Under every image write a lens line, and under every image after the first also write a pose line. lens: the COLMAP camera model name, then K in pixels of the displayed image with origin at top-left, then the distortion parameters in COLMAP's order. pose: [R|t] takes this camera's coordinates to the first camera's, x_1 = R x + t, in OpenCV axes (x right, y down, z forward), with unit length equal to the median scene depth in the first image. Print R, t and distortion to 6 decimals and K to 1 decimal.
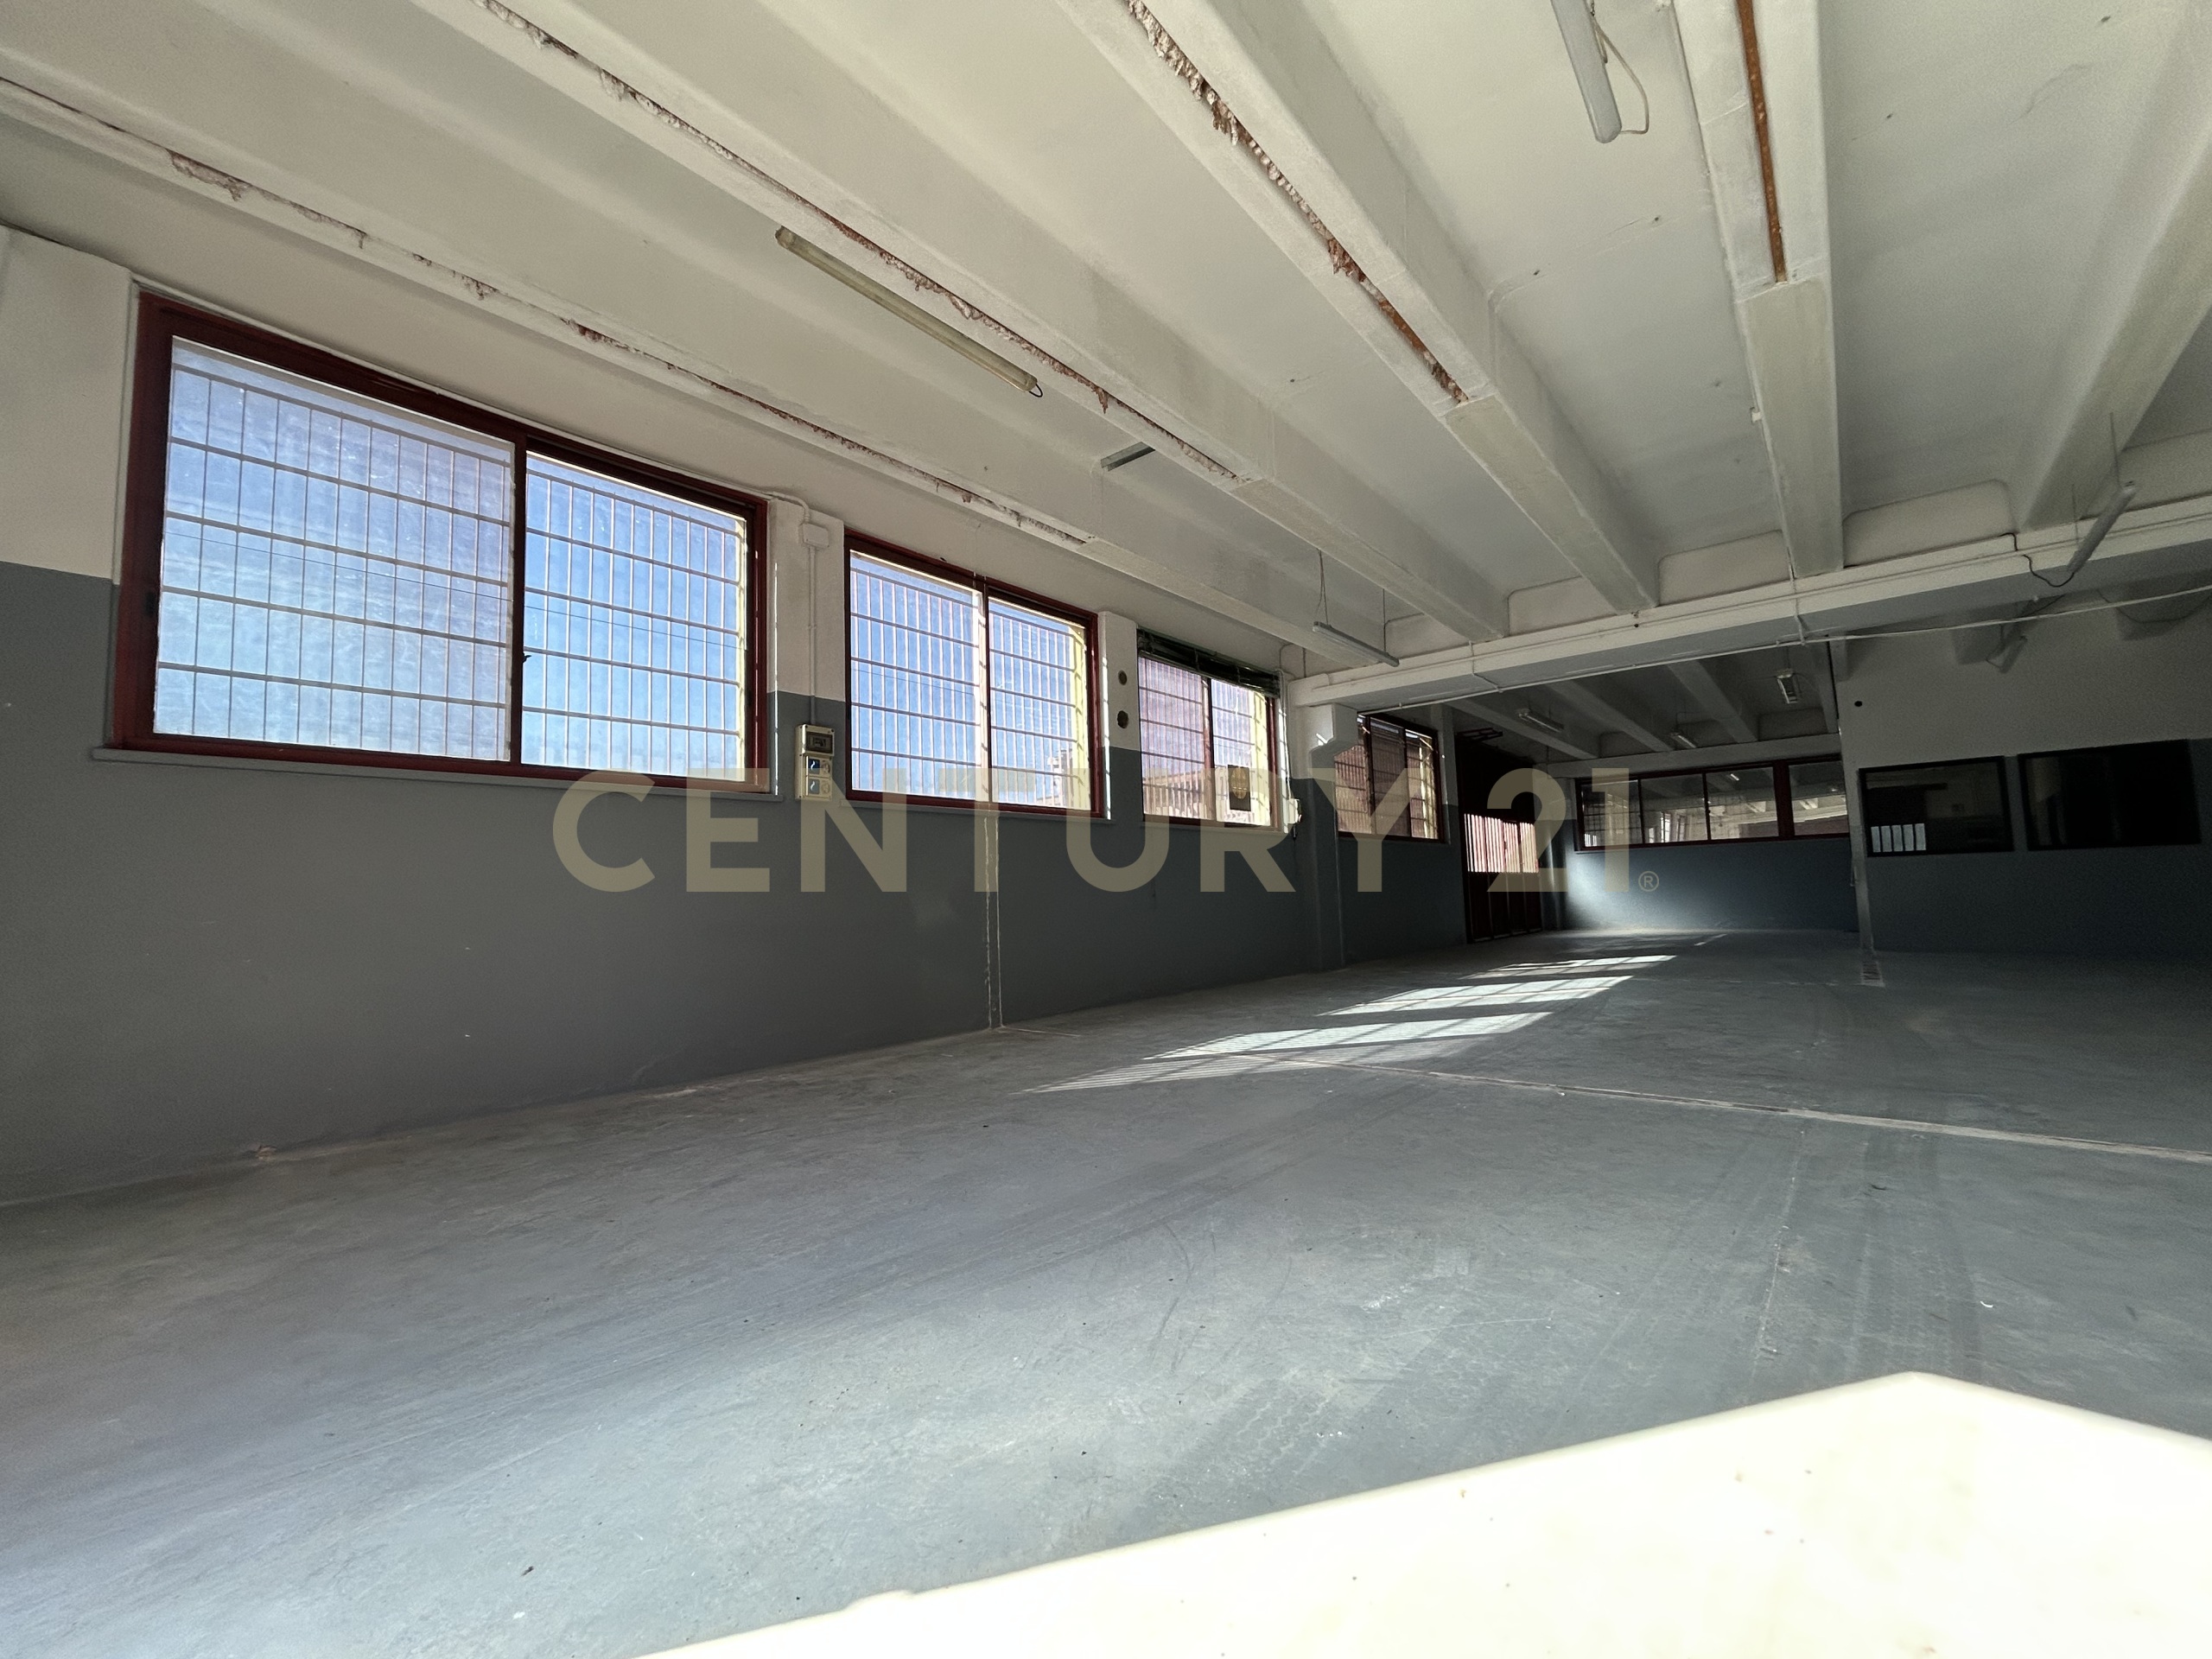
lens RADIAL K [[888.1, 0, 1101.6], [0, 888.1, 826.2], [0, 0, 1]] dist [-0.001908, 0.000936]
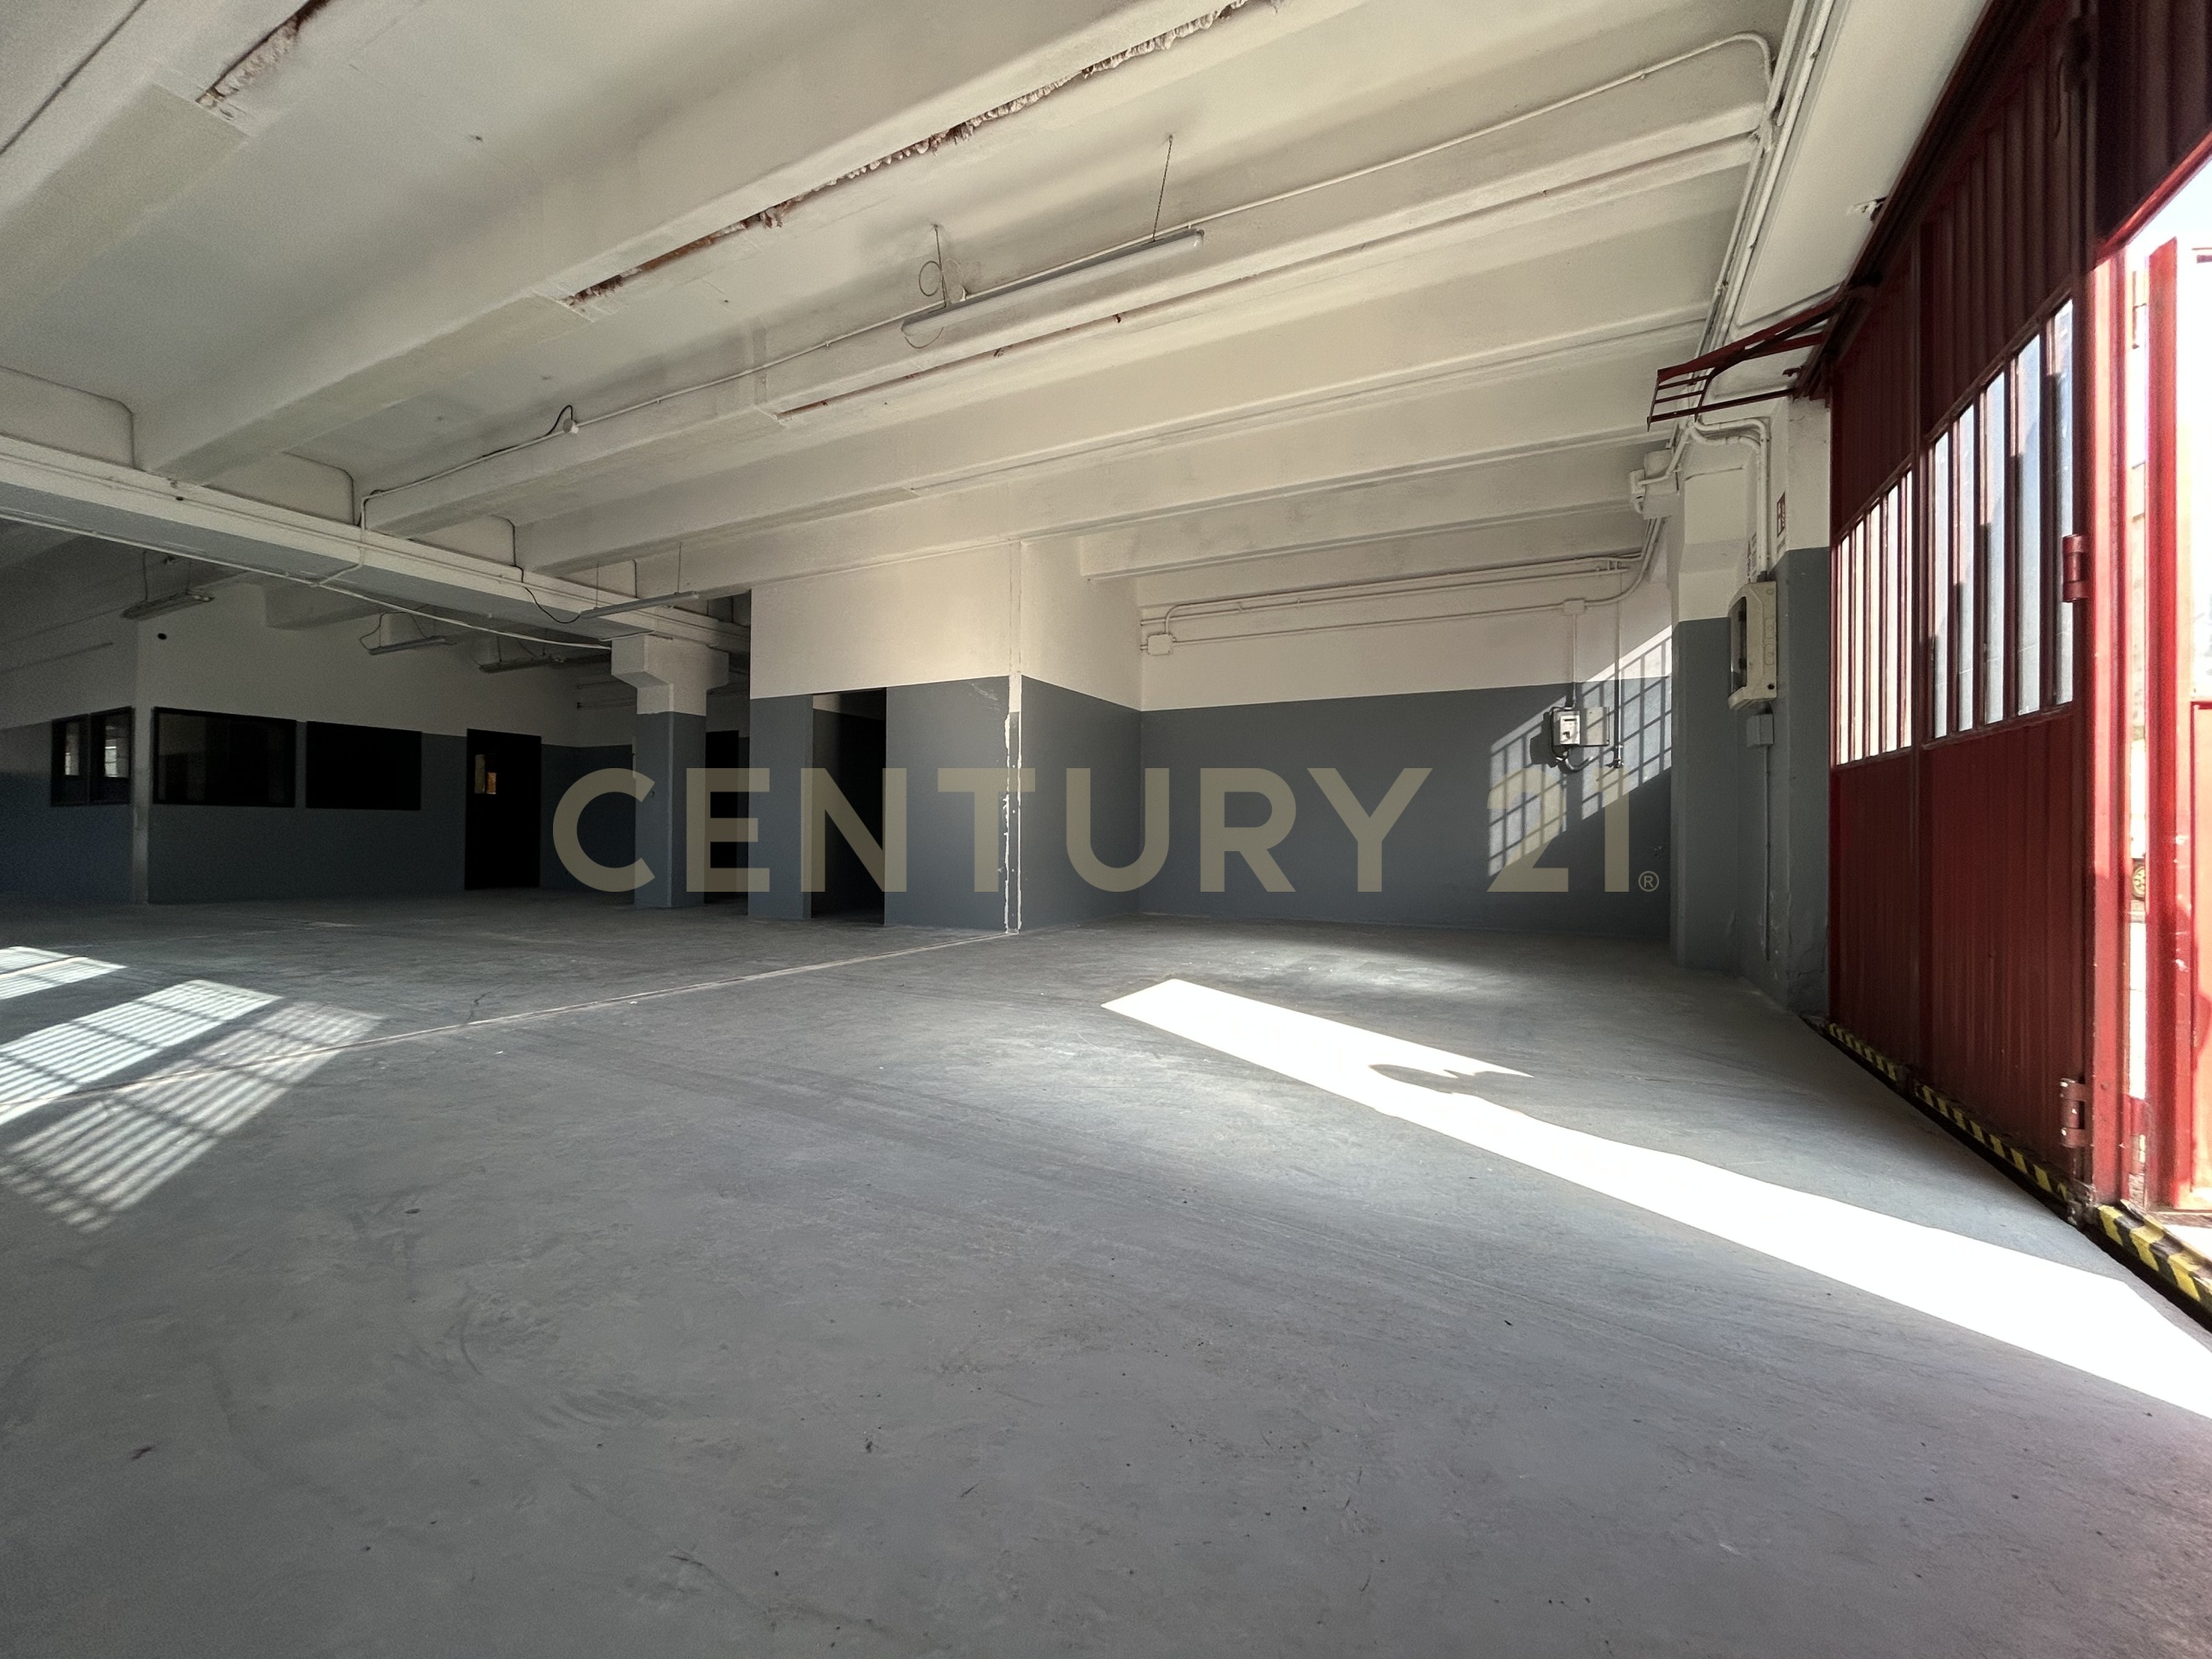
lens RADIAL K [[888.1, 0, 1101.6], [0, 888.1, 826.2], [0, 0, 1]] dist [-0.001908, 0.000936]
pose [[-0.228254, 0.040402, 0.972763, -0.634041], [-0.077778, 0.995189, -0.059584, 0.090840], [-0.970490, -0.089260, -0.224013, 0.622463]]
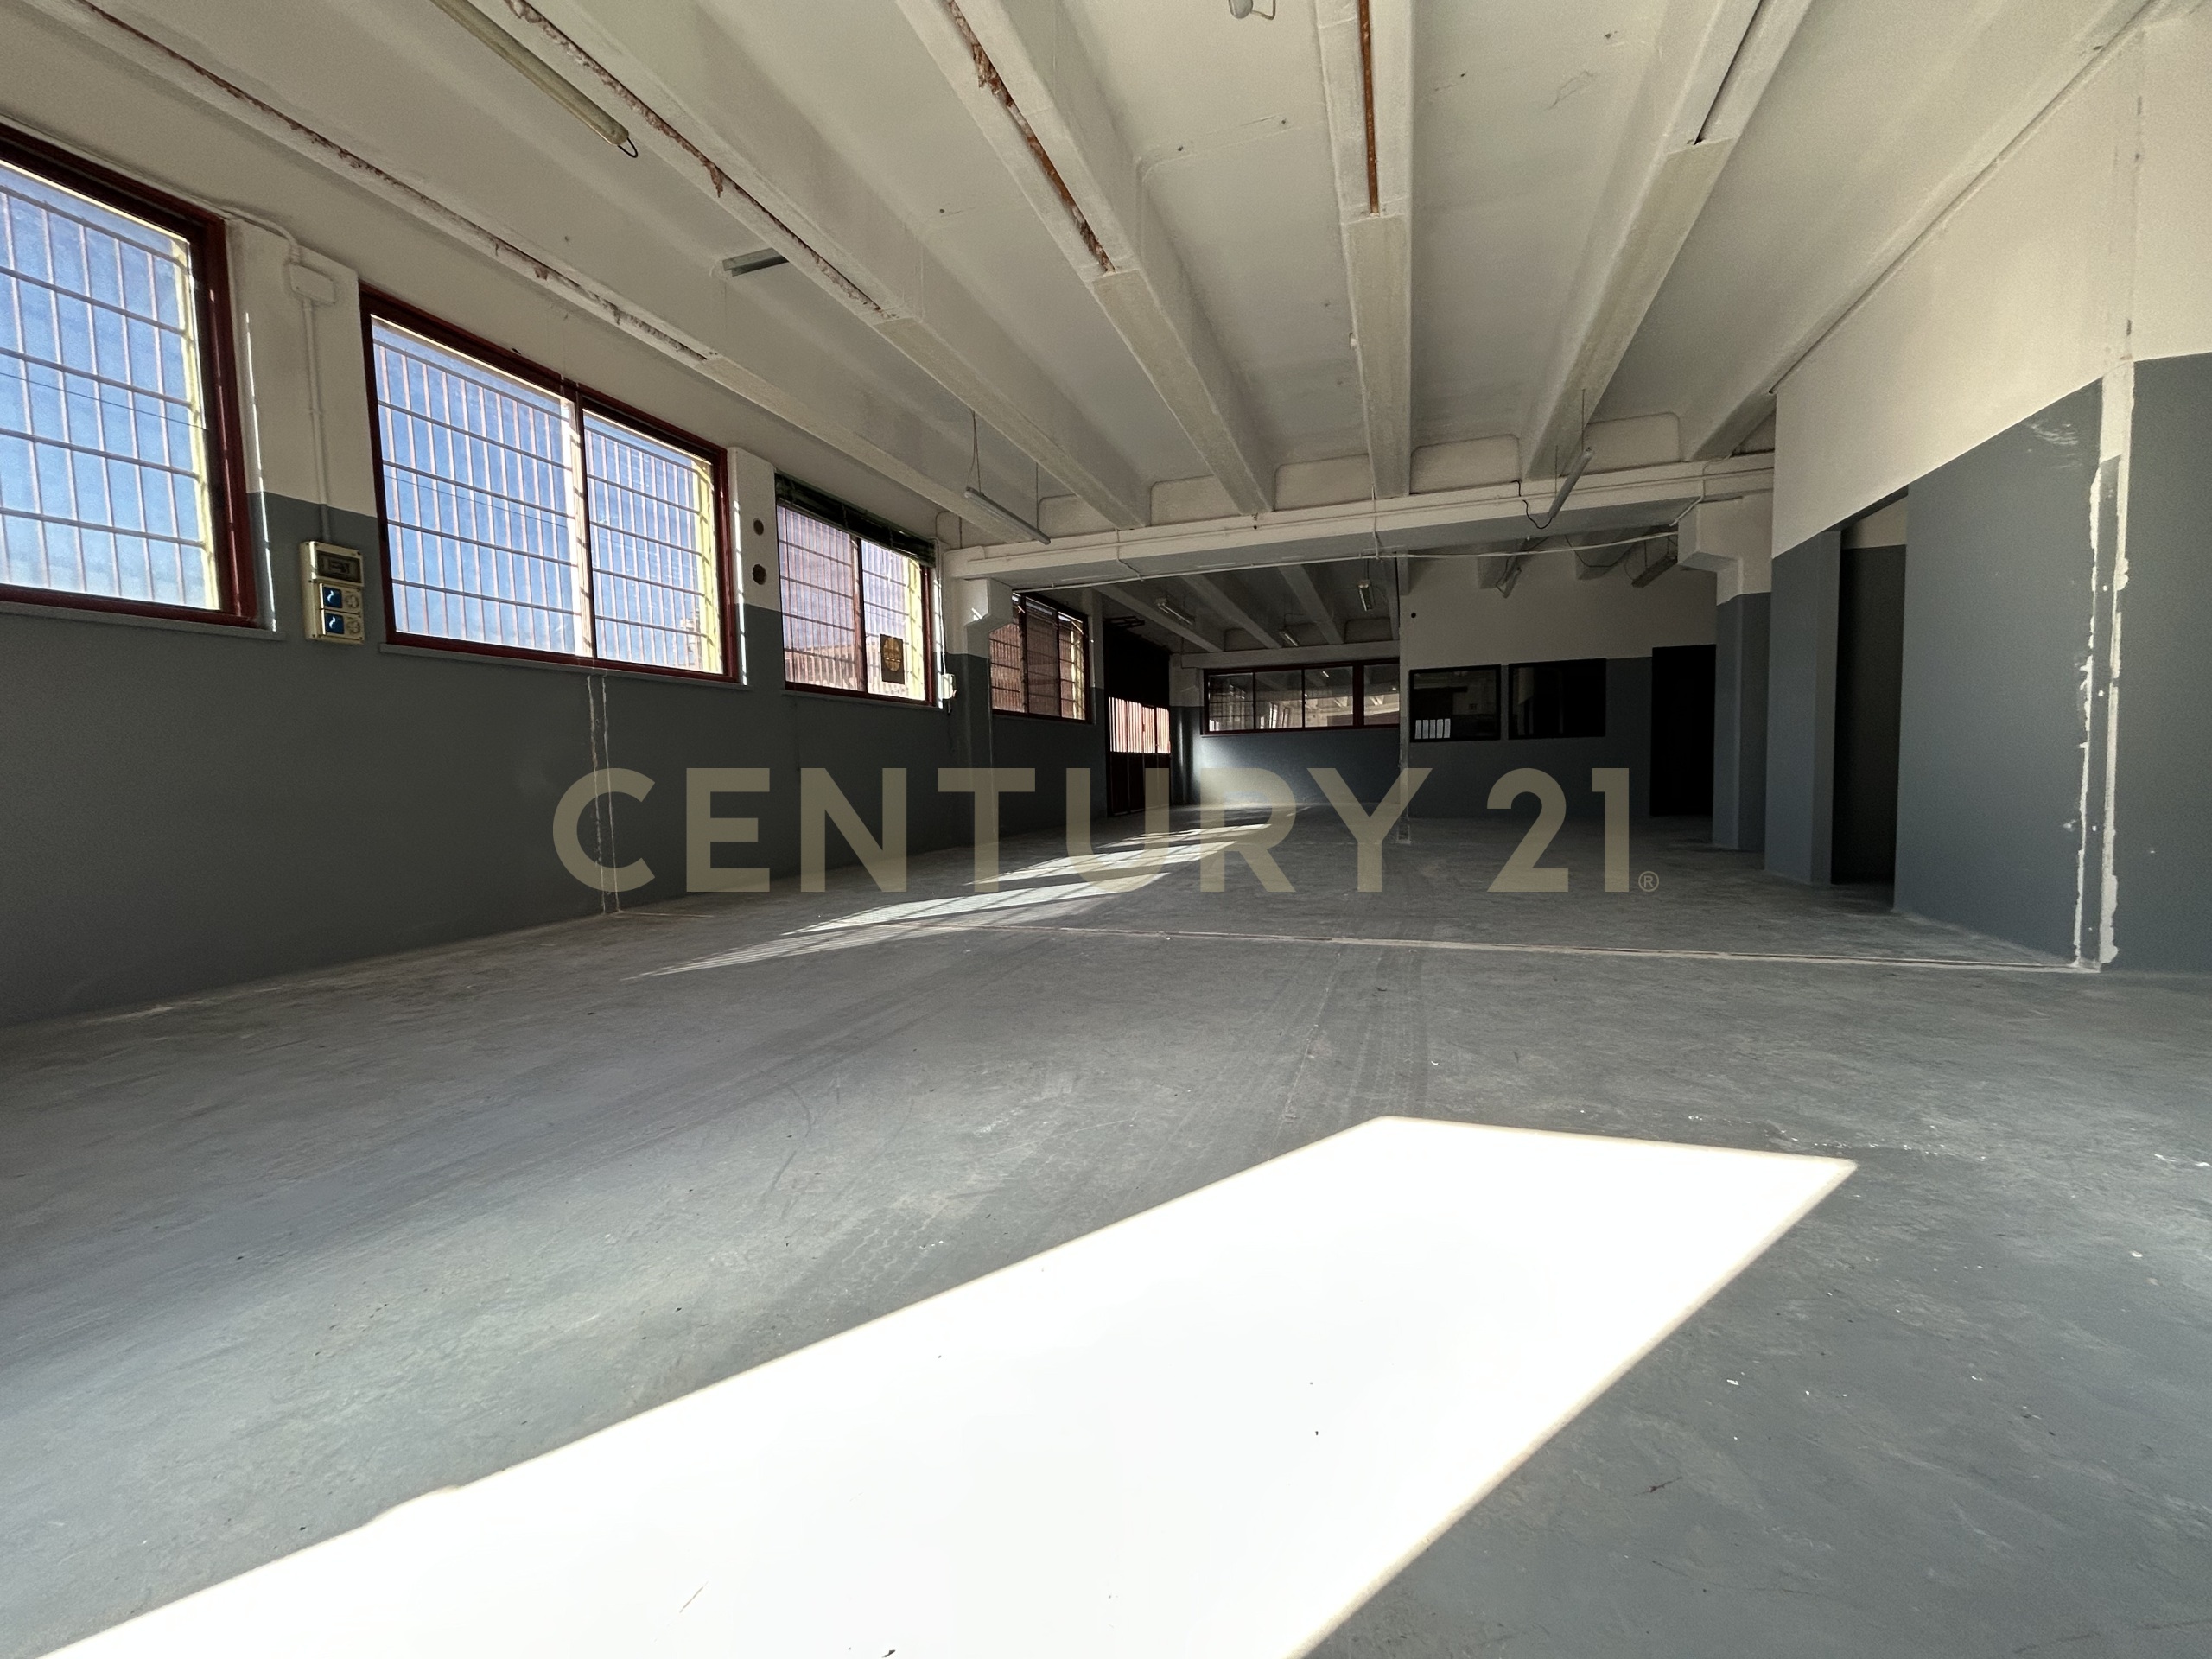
lens RADIAL K [[888.1, 0, 1101.6], [0, 888.1, 826.2], [0, 0, 1]] dist [-0.001908, 0.000936]
pose [[0.930402, -0.017763, 0.366109, 0.022238], [-0.031324, 0.991318, 0.127702, 0.014189], [-0.365199, -0.130282, 0.921768, 0.000842]]
